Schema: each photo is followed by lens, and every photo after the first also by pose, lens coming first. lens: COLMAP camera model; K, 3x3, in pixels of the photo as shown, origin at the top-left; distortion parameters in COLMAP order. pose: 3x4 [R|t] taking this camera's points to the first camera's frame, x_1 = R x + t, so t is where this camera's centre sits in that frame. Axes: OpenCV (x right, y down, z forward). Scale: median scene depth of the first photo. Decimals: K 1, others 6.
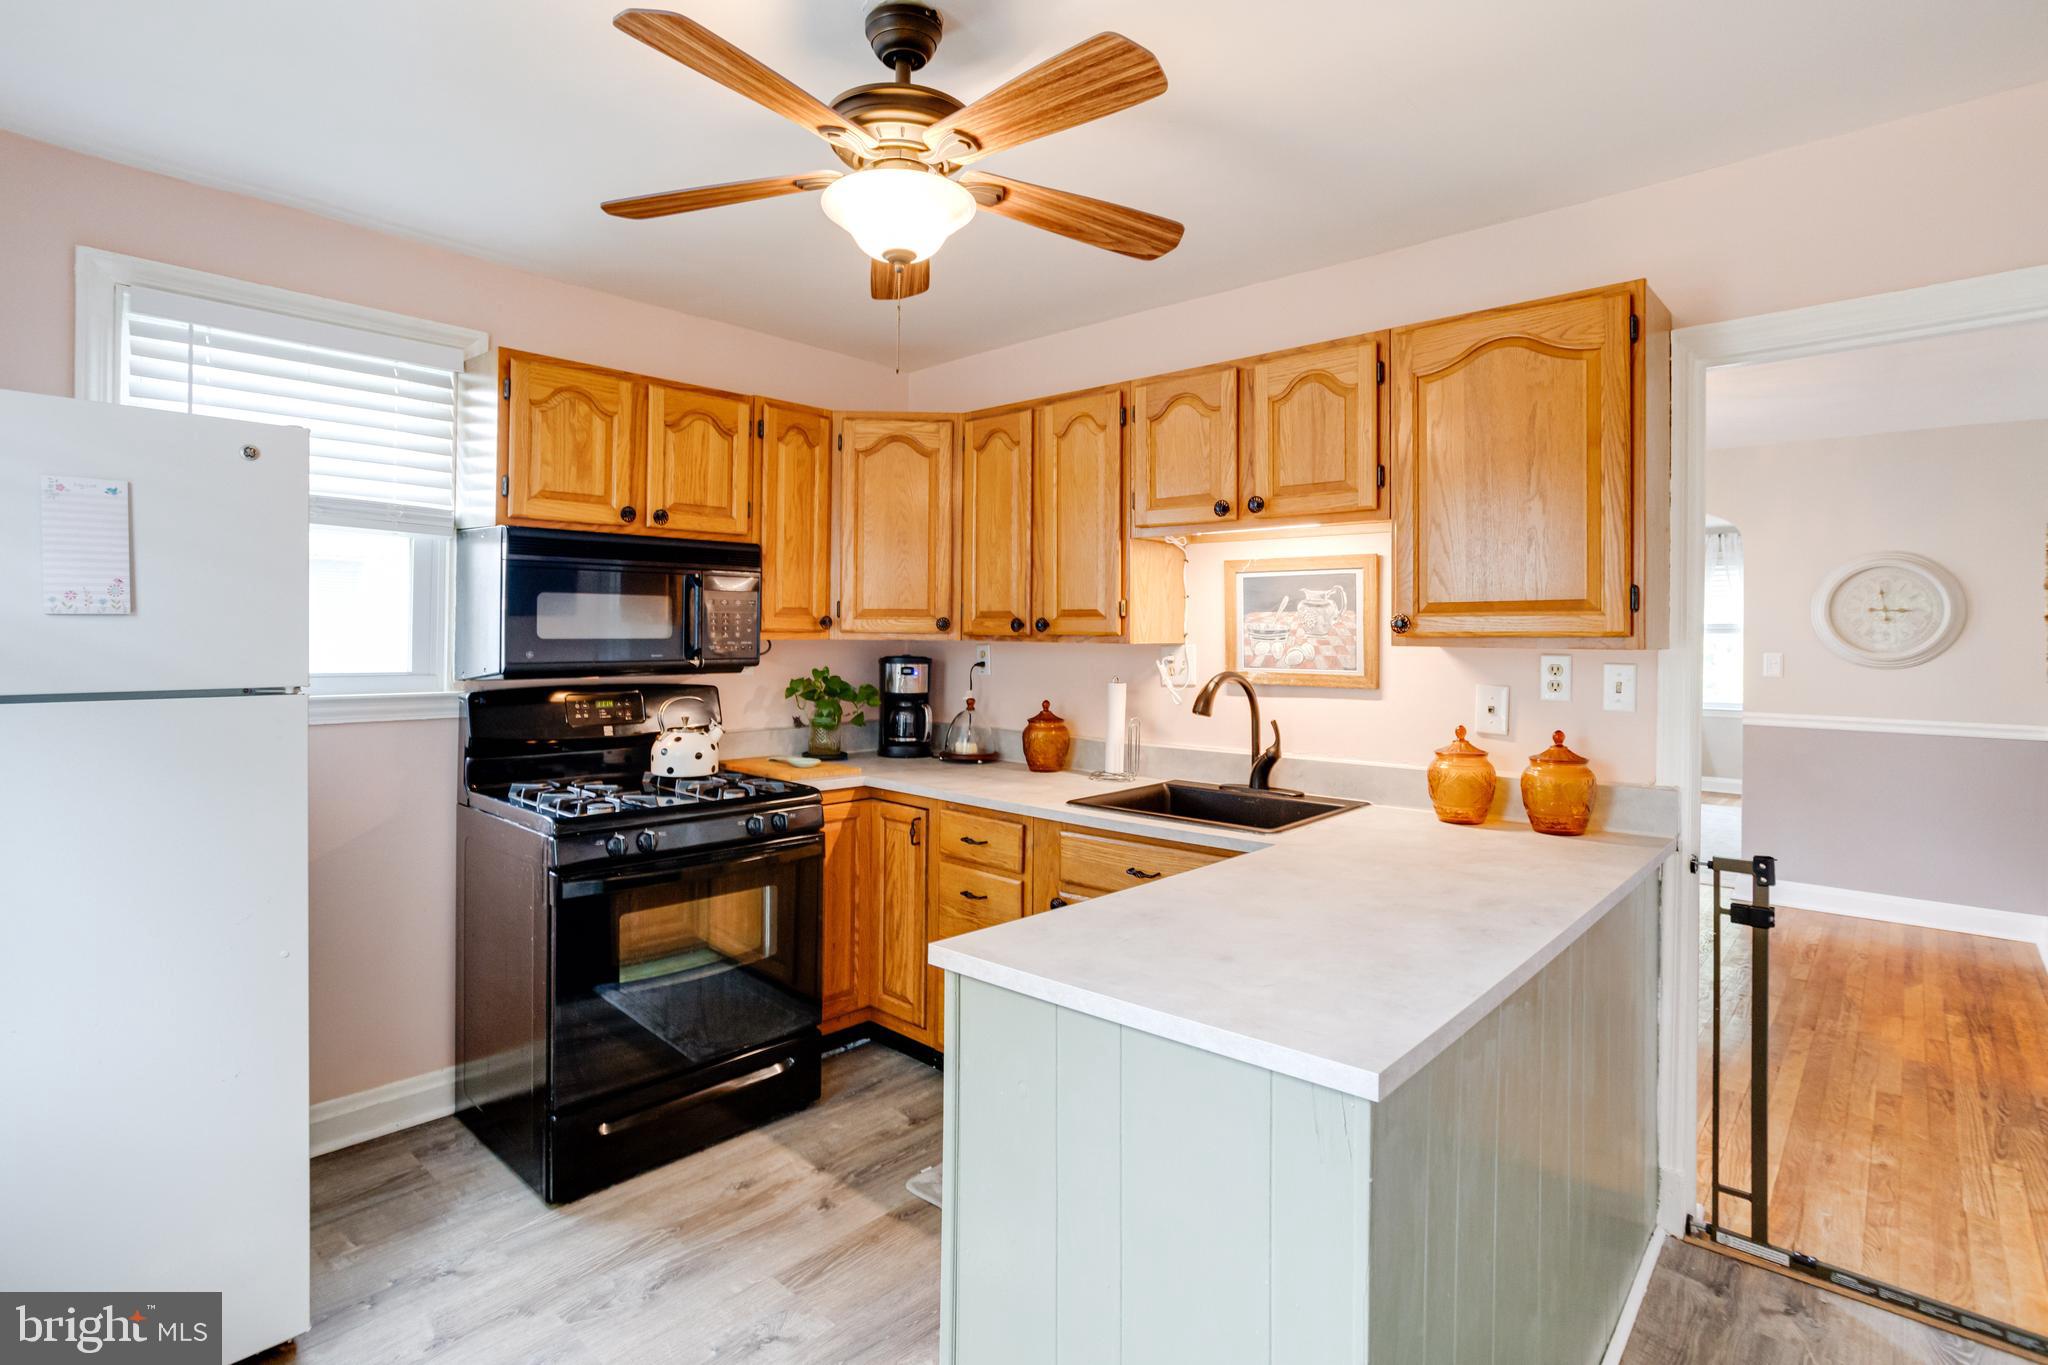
lens RADIAL K [[1009.8, 0, 1022.3], [0, 1009.8, 627.2], [0, 0, 1]] dist [-0.022494, 0.006263]
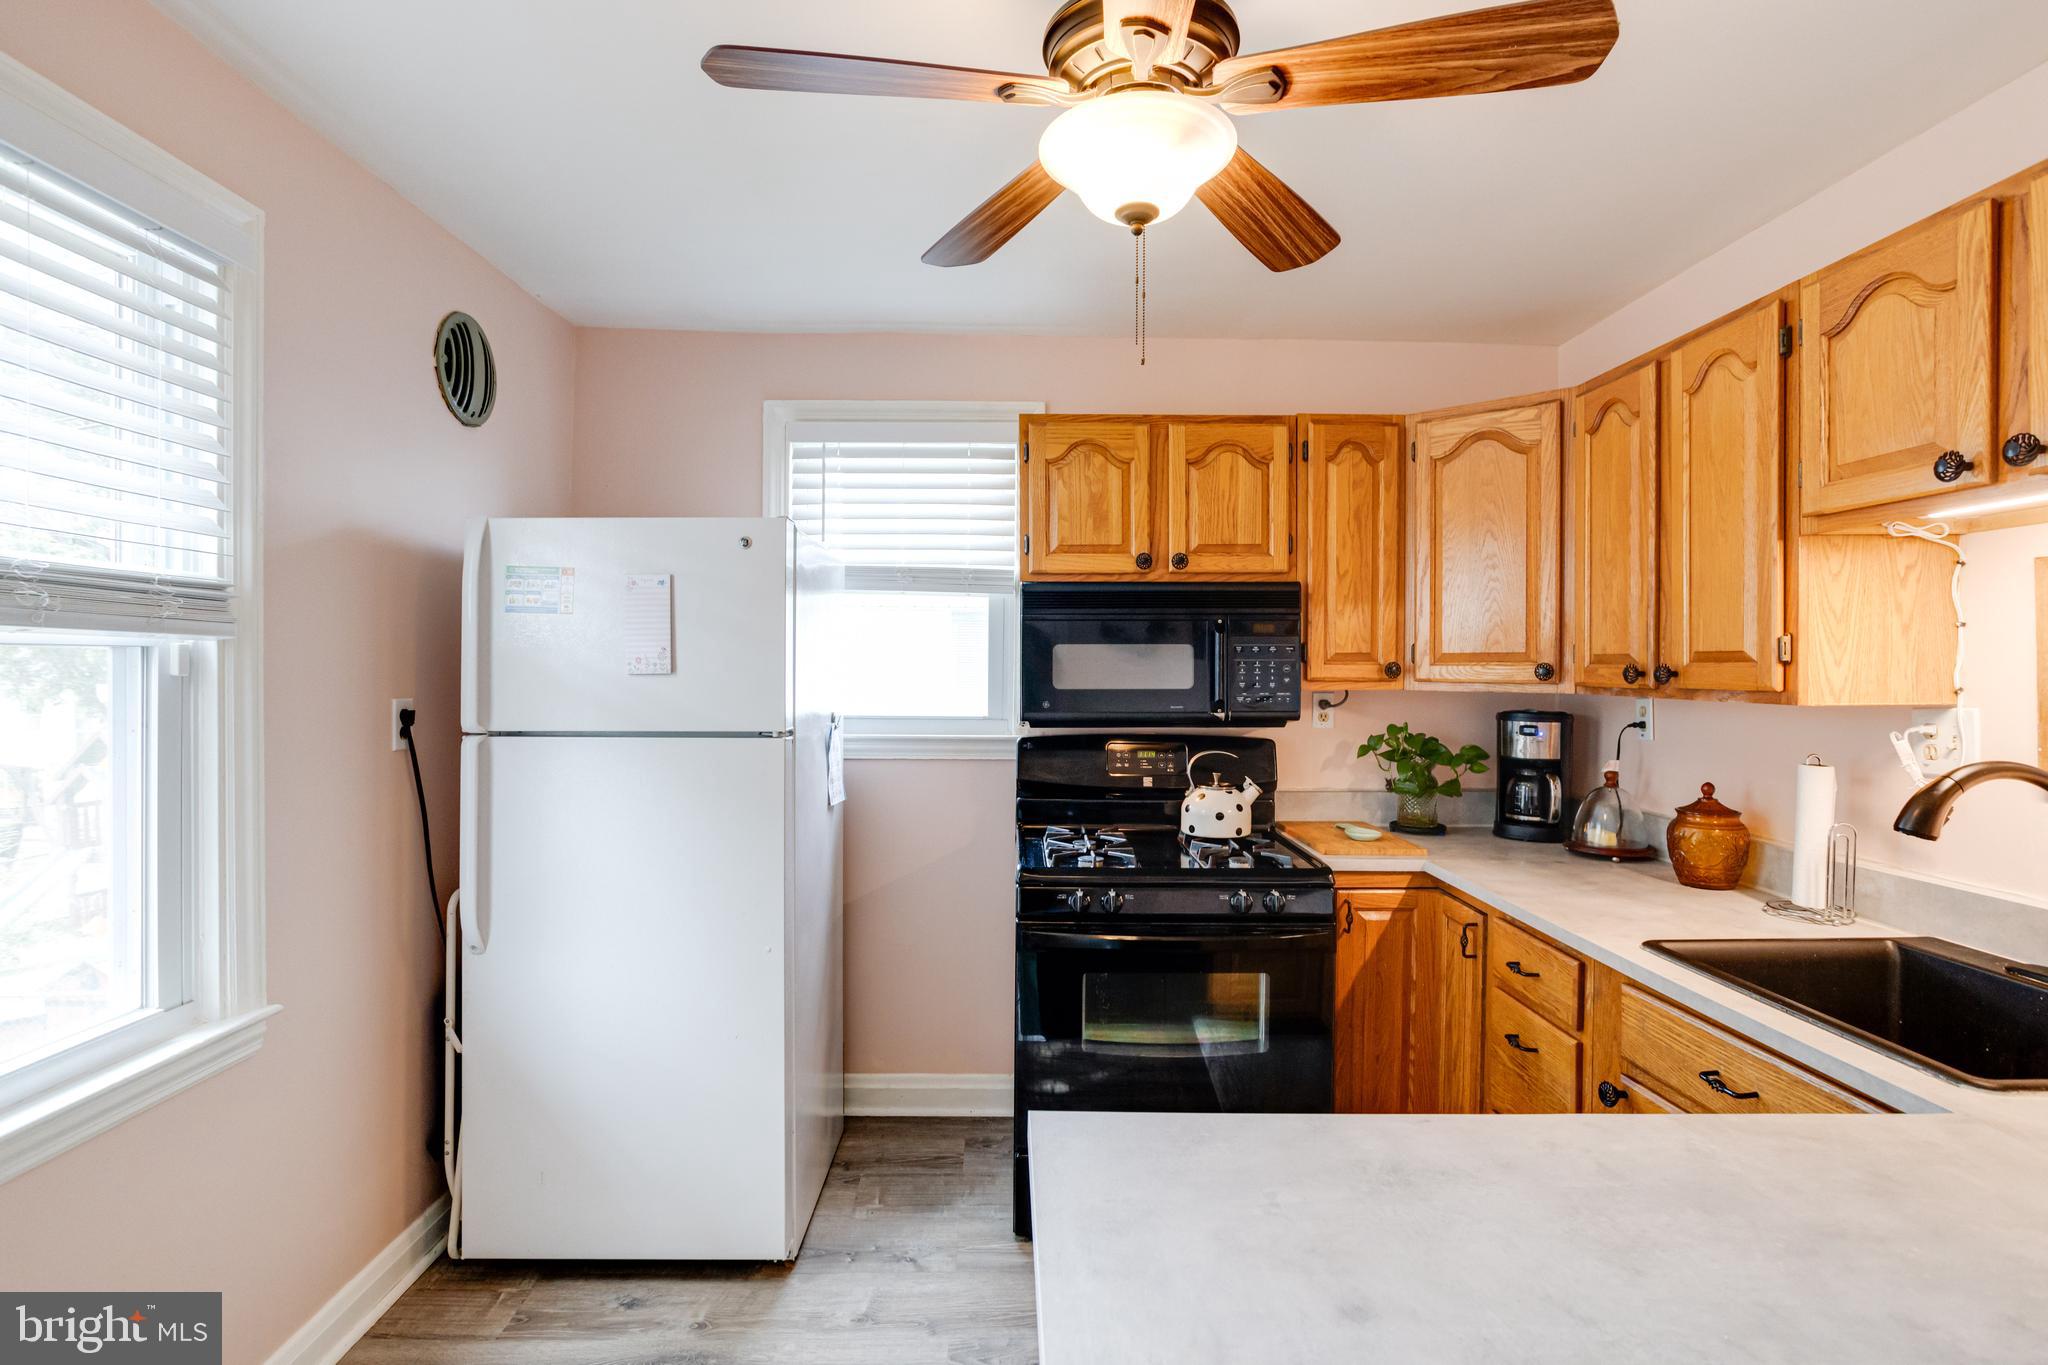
lens RADIAL K [[1001.9, 0, 1026.0], [0, 1001.9, 675.4], [0, 0, 1]] dist [-0.033652, 0.017405]
pose [[0.685169, 0.001888, -0.728382, 0.228273], [0.006747, 0.999937, 0.008938, -0.011110], [0.728353, -0.011039, 0.685113, 0.243402]]
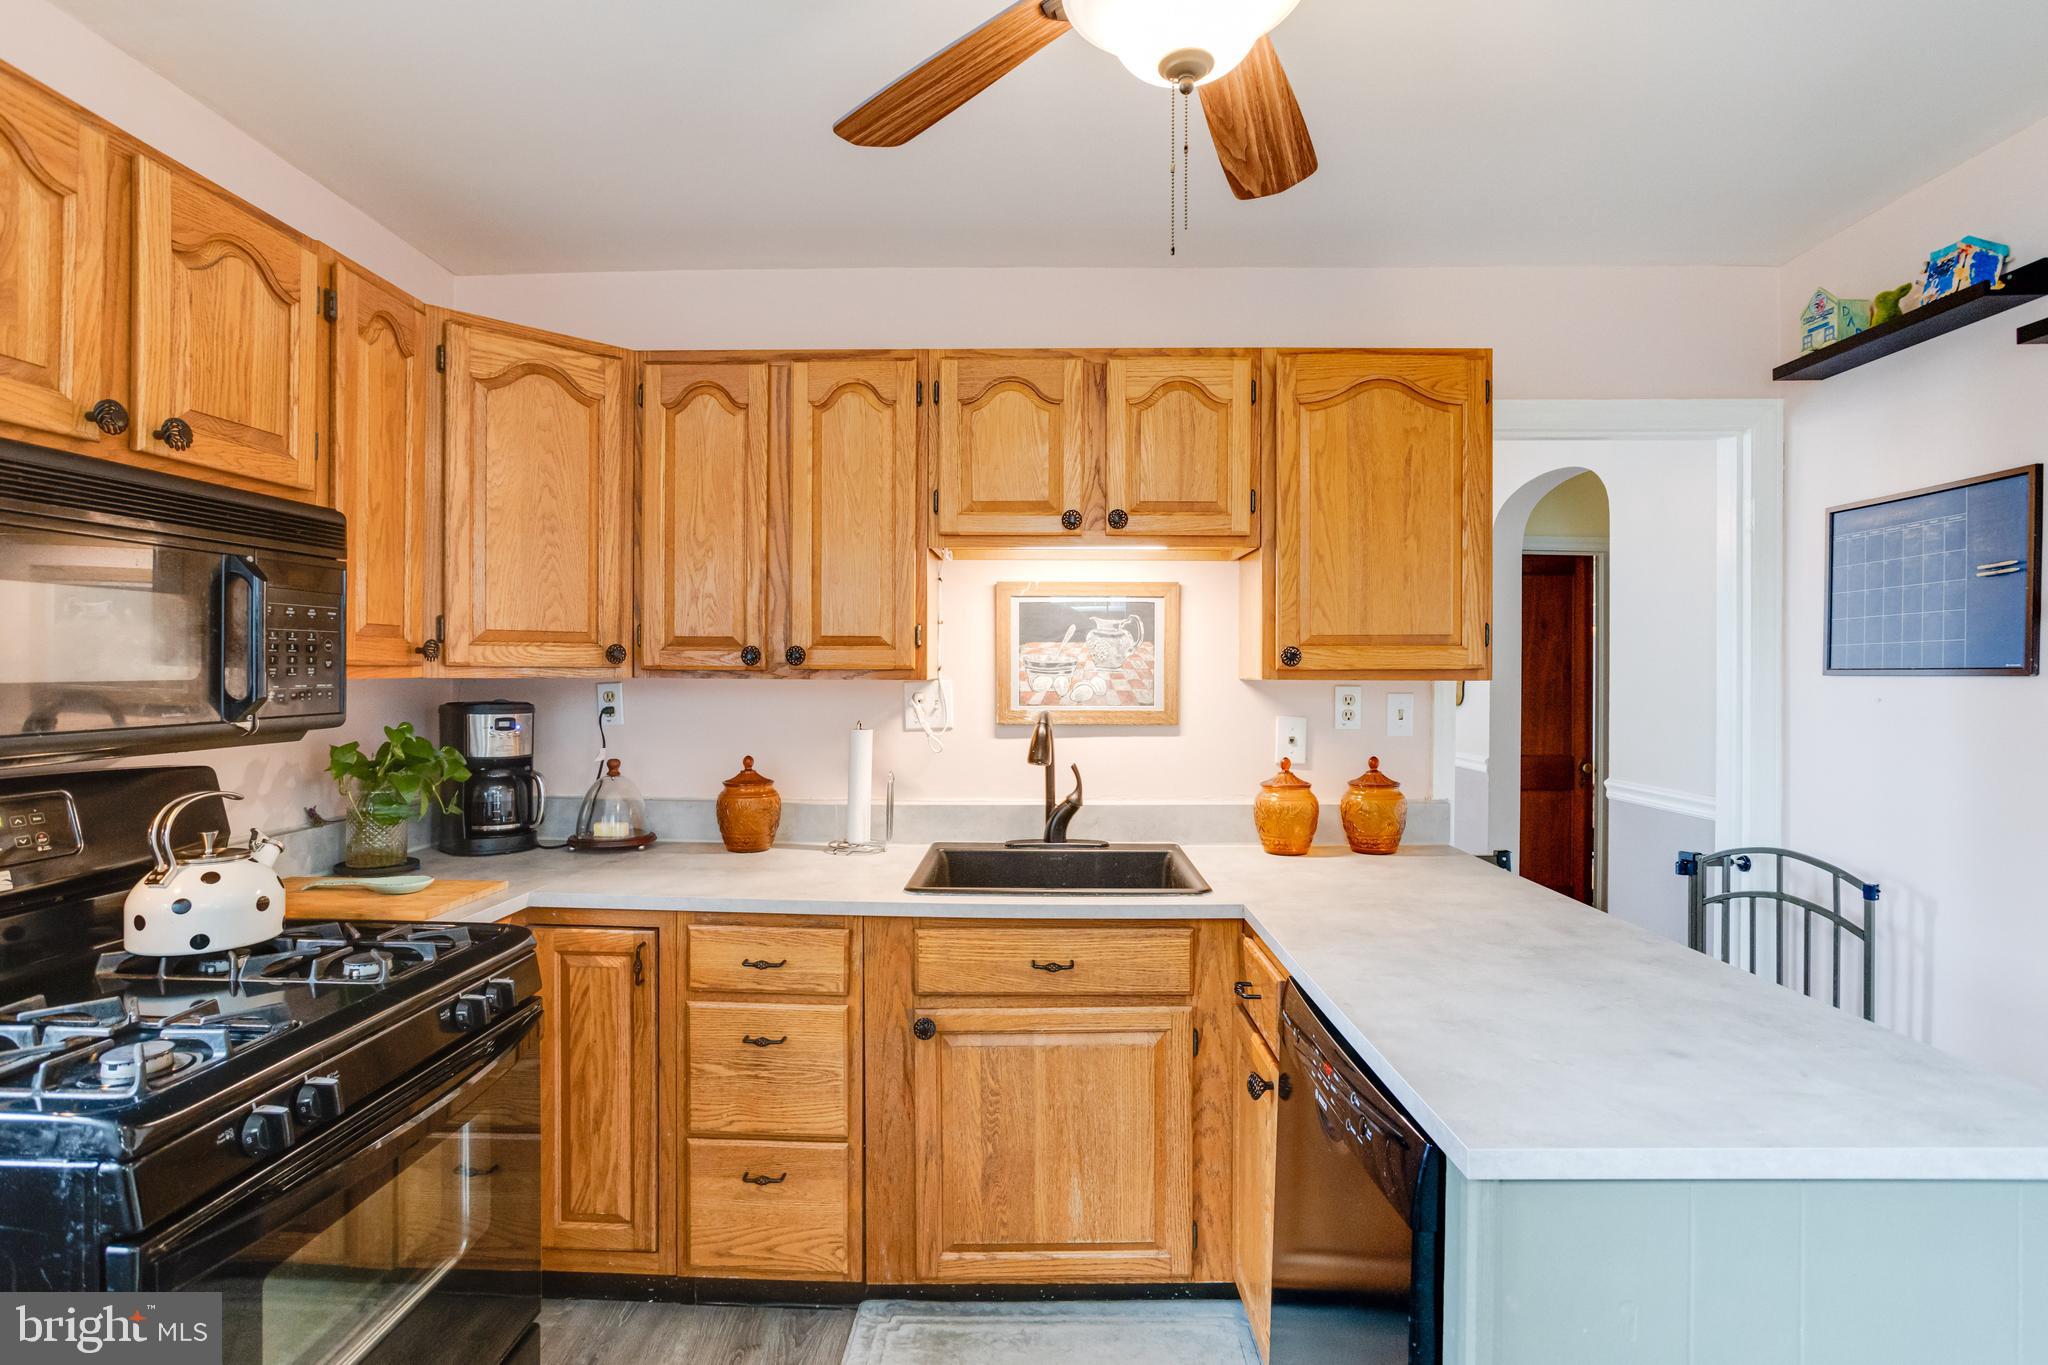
lens RADIAL K [[1001.9, 0, 1032.8], [0, 1001.9, 677.6], [0, 0, 1]] dist [-0.033652, 0.017405]
pose [[0.754744, -0.009599, 0.655950, -0.357773], [-0.001855, 0.999858, 0.016766, 0.001103], [-0.656017, -0.013870, 0.754618, 0.354530]]
